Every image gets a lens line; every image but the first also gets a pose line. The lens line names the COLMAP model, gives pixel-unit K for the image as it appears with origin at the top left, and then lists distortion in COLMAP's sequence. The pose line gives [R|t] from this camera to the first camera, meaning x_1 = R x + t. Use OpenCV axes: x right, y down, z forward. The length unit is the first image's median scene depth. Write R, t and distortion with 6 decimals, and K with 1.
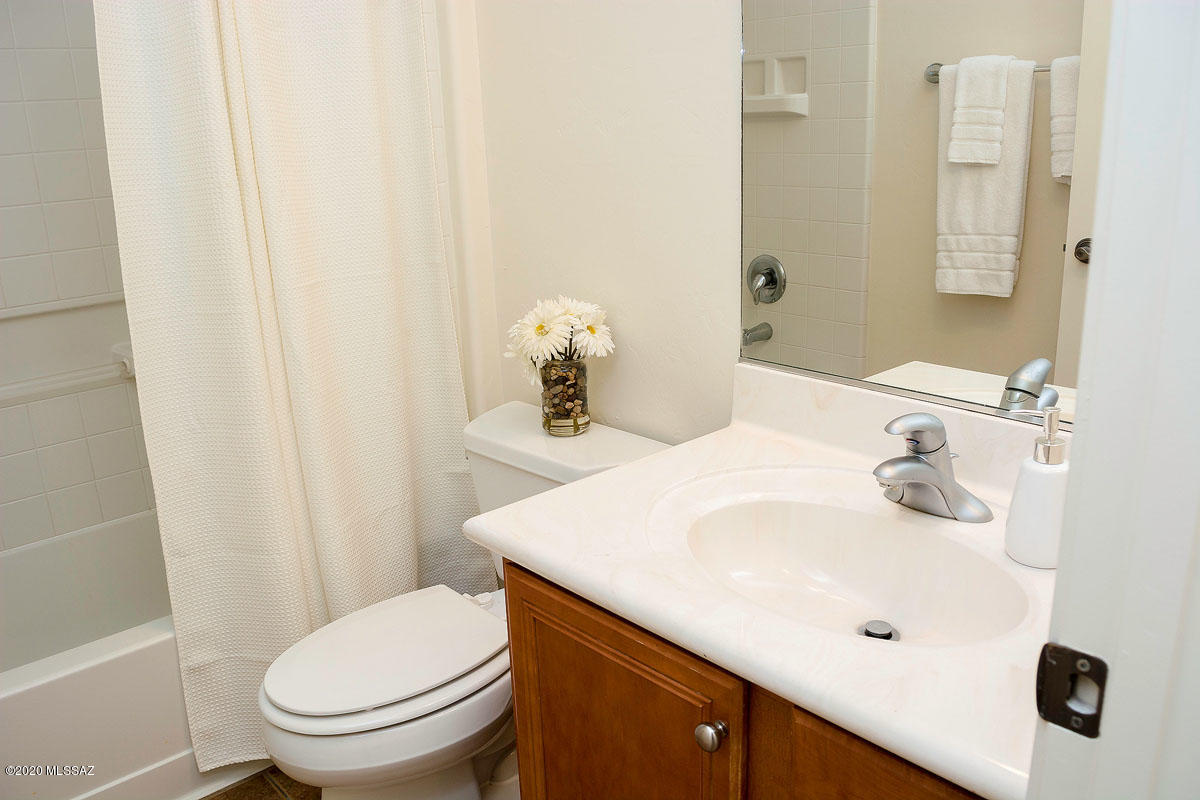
lens RADIAL K [[948.8, 0, 601.5], [0, 948.8, 403.4], [0, 0, 1]] dist [-0.085145, 0.015205]
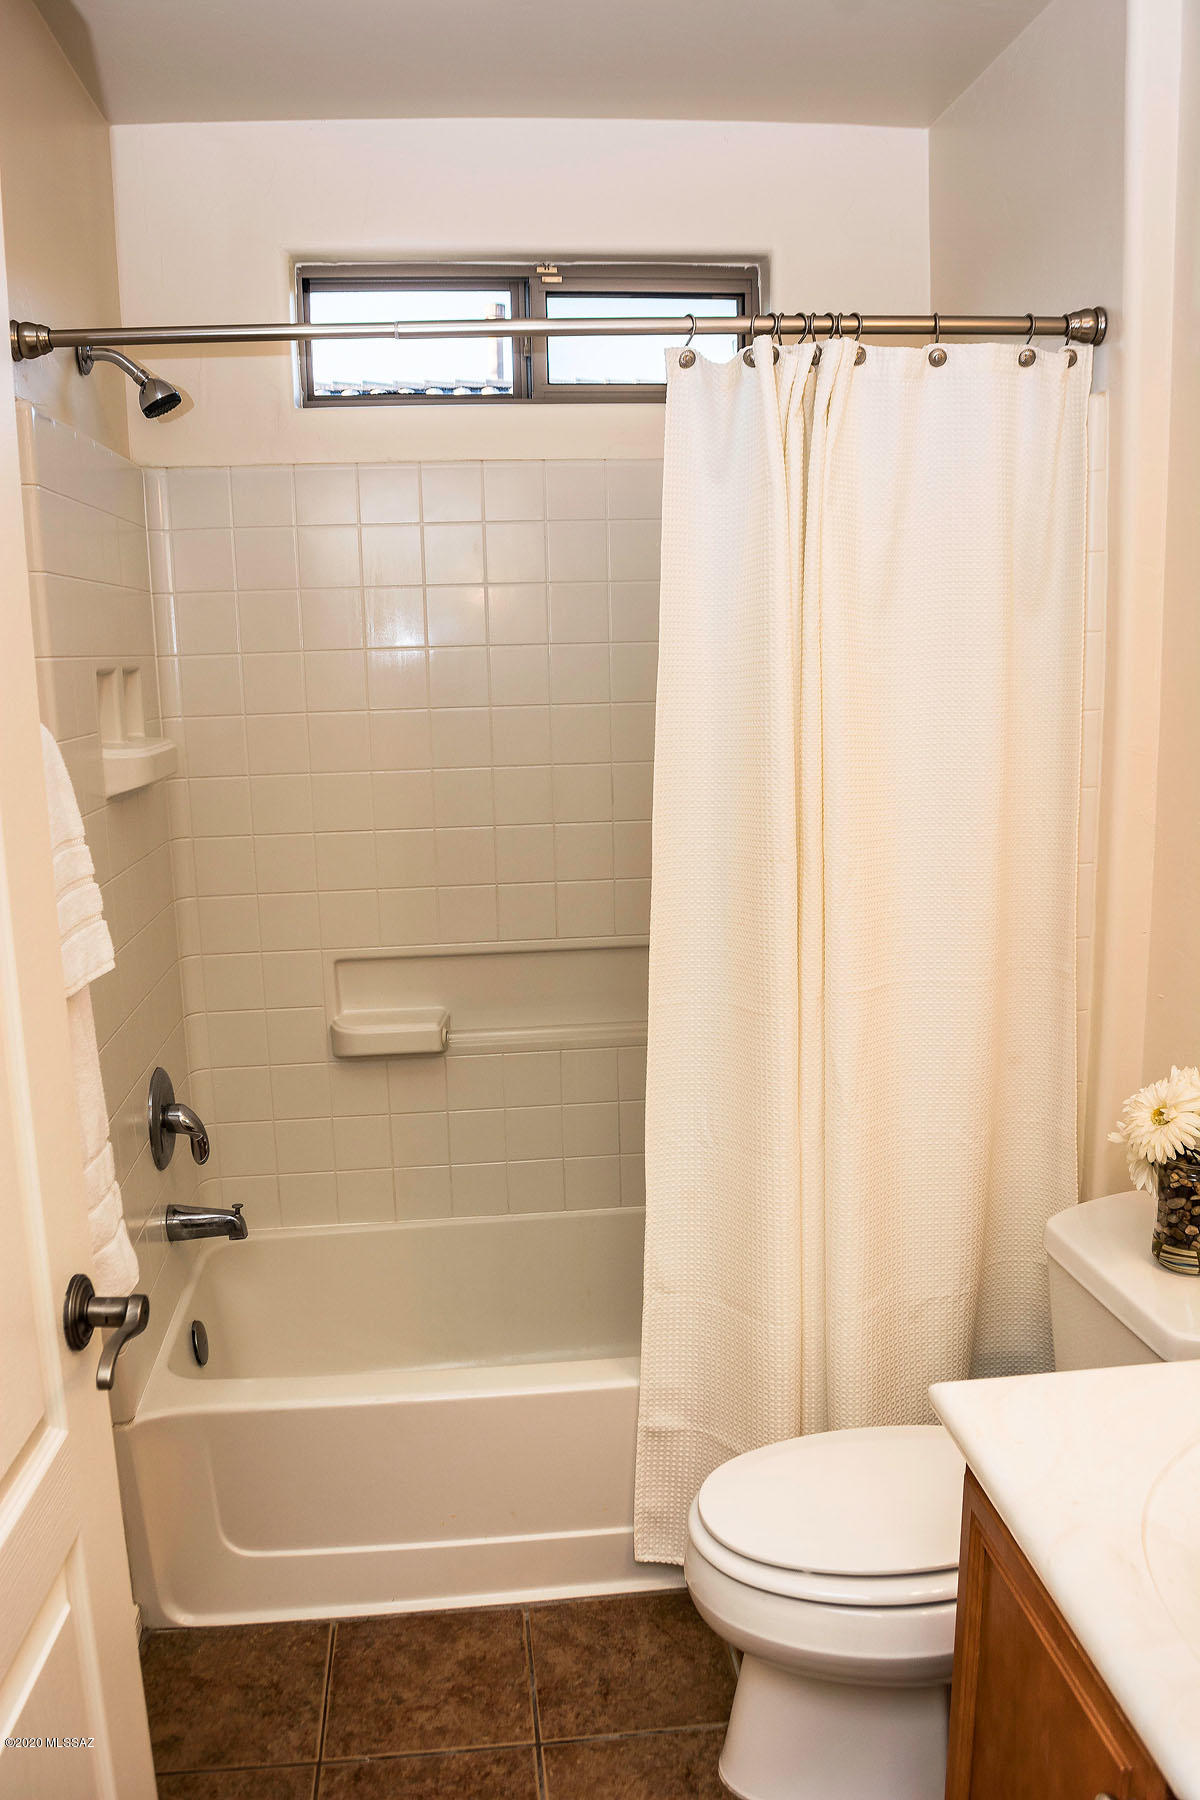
lens RADIAL K [[1423.1, 0, 600.8], [0, 1423.1, 897.1], [0, 0, 1]] dist [-0.085145, 0.015205]
pose [[0.804016, 0.127976, -0.580673, 0.174180], [-0.176741, 0.983862, -0.027885, -0.129335], [0.567734, 0.125049, 0.813659, -0.074687]]
